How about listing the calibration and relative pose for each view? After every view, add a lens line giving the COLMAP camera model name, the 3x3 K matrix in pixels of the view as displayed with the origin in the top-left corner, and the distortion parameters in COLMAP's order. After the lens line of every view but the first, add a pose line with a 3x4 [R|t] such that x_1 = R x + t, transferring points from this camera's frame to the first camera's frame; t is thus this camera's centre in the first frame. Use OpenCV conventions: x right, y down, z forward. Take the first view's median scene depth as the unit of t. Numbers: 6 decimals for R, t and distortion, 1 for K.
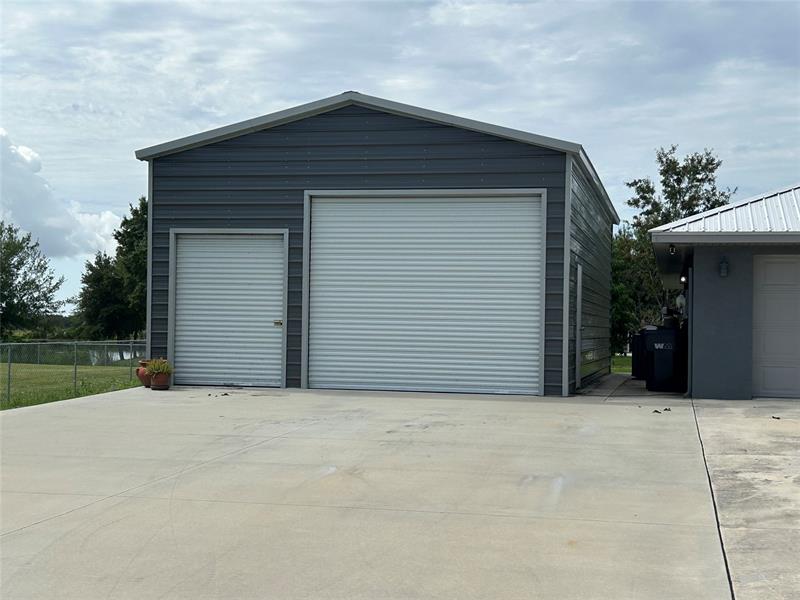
lens RADIAL K [[1237.6, 0, 403.0], [0, 1237.6, 300.7], [0, 0, 1]] dist [0.143519, 0.000000]
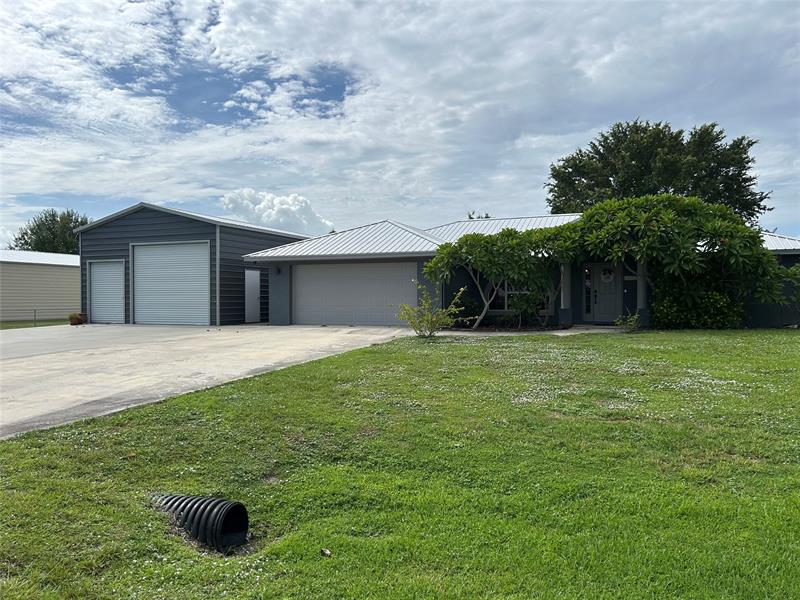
lens RADIAL K [[599.3, 0, 385.6], [0, 599.3, 300.8], [0, 0, 1]] dist [0.058397, -0.062744]
pose [[0.987457, -0.019871, -0.156636, 0.616203], [0.023111, 0.999554, 0.018894, 0.013633], [0.156191, -0.022277, 0.987476, -0.102224]]
